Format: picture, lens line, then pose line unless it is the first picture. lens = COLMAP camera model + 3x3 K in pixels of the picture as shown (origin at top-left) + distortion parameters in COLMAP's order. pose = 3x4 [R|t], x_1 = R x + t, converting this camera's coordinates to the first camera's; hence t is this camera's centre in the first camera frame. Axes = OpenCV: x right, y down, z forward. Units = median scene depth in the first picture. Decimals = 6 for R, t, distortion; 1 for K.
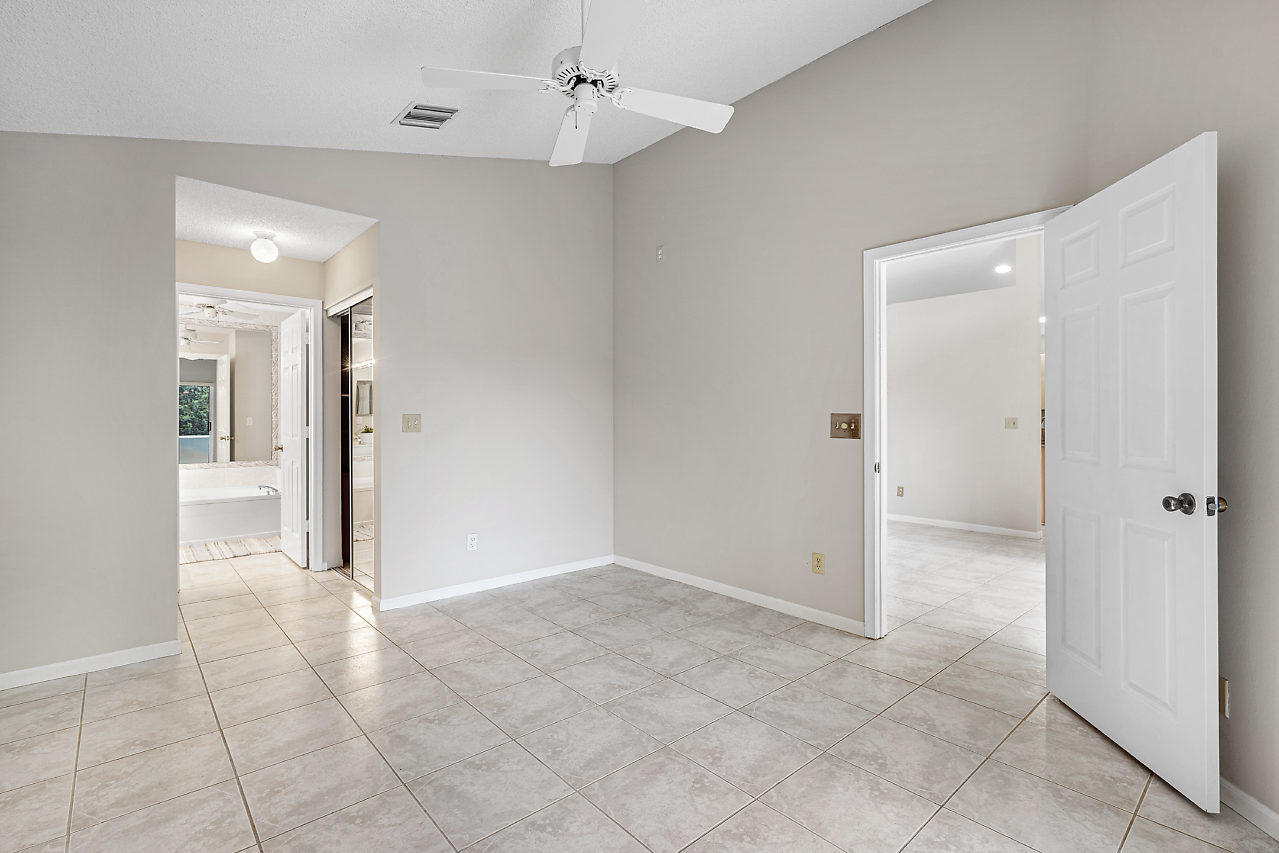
lens RADIAL K [[599.0, 0, 641.1], [0, 599.0, 419.9], [0, 0, 1]] dist [-0.015219, 0.002695]
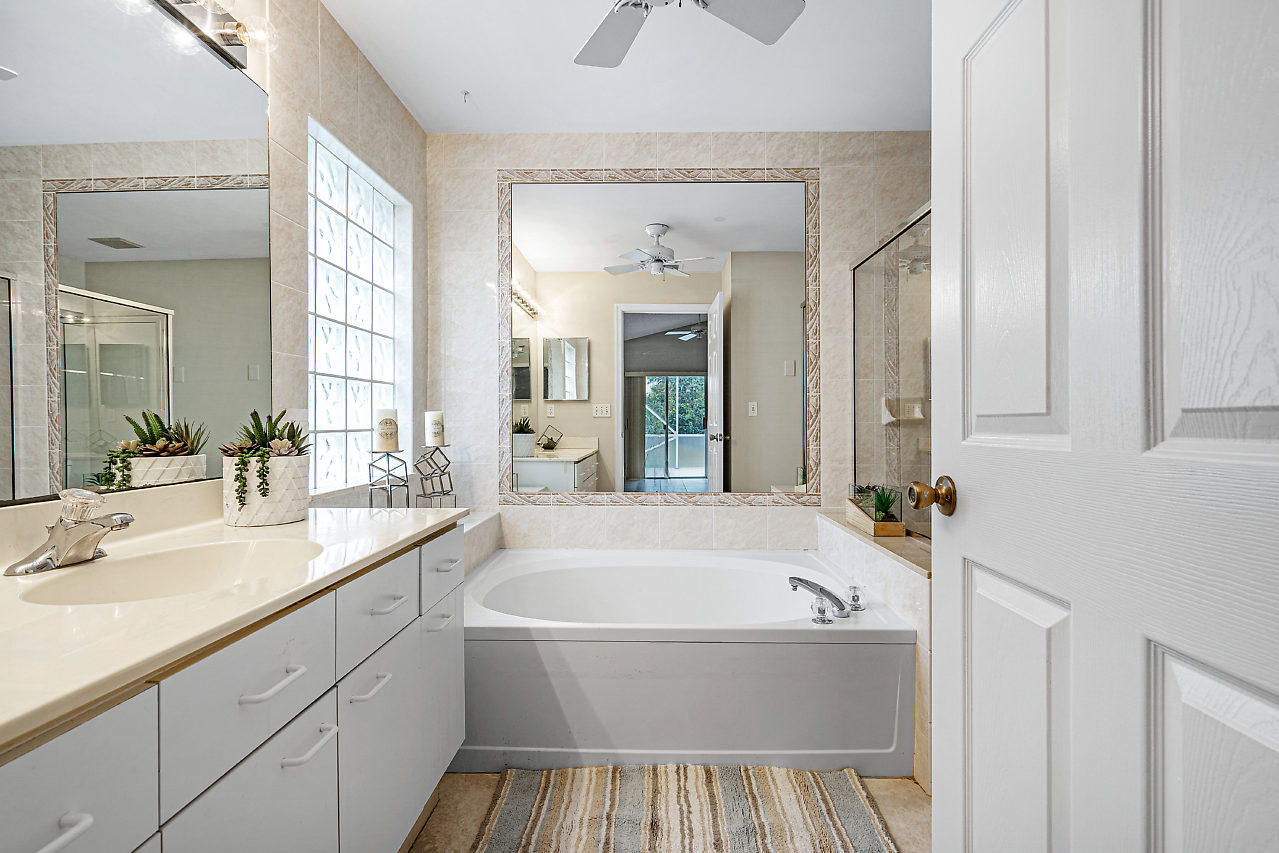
lens RADIAL K [[599.0, 0, 637.5], [0, 599.0, 426.8], [0, 0, 1]] dist [-0.015219, 0.002695]
pose [[0.730636, 0.002665, -0.682762, -0.349039], [0.002140, 0.999979, 0.006193, 0.016301], [0.682764, -0.005986, 0.730614, 0.508896]]
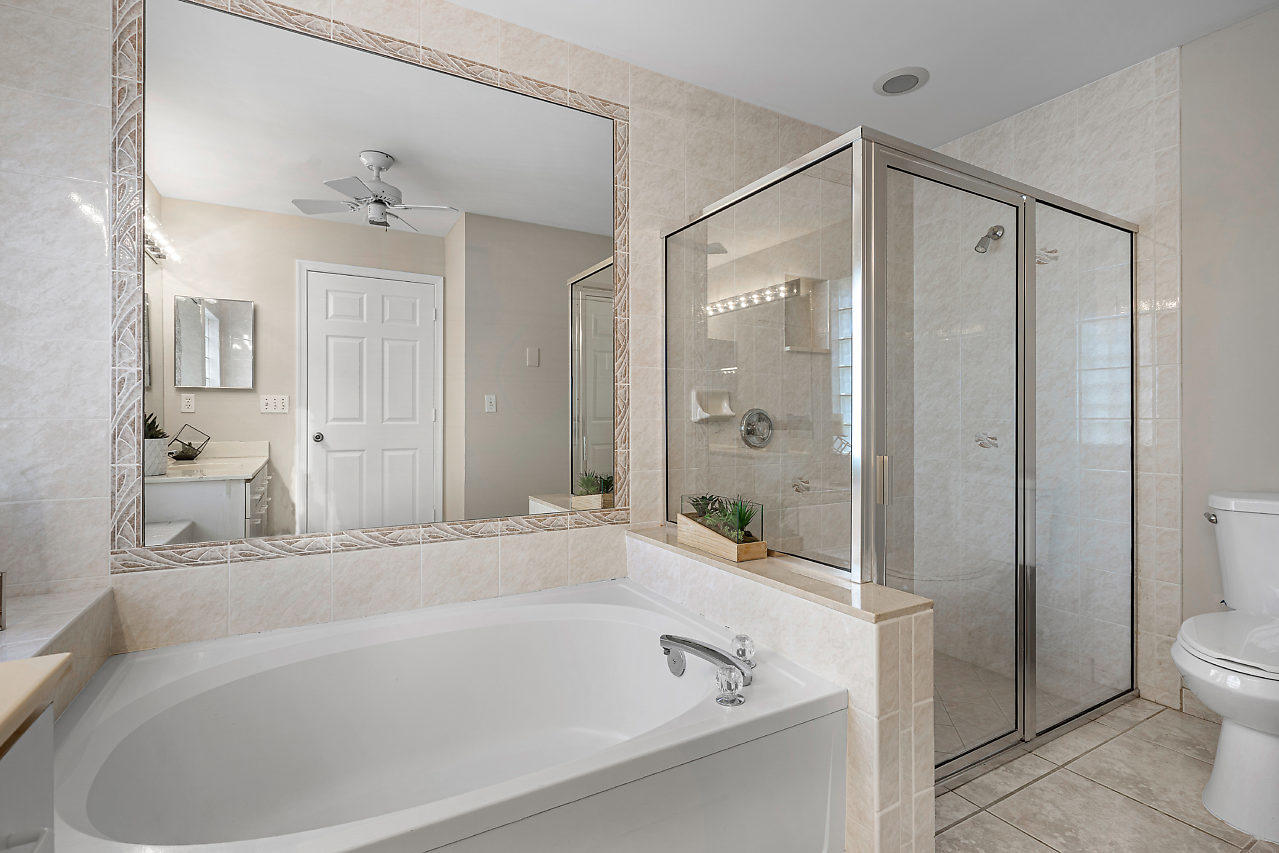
lens RADIAL K [[599.0, 0, 645.8], [0, 599.0, 416.2], [0, 0, 1]] dist [-0.015219, 0.002695]
pose [[0.978362, -0.005194, -0.206834, -0.438805], [0.004580, 0.999984, -0.003445, 0.015520], [0.206848, 0.002423, 0.978370, 0.558444]]
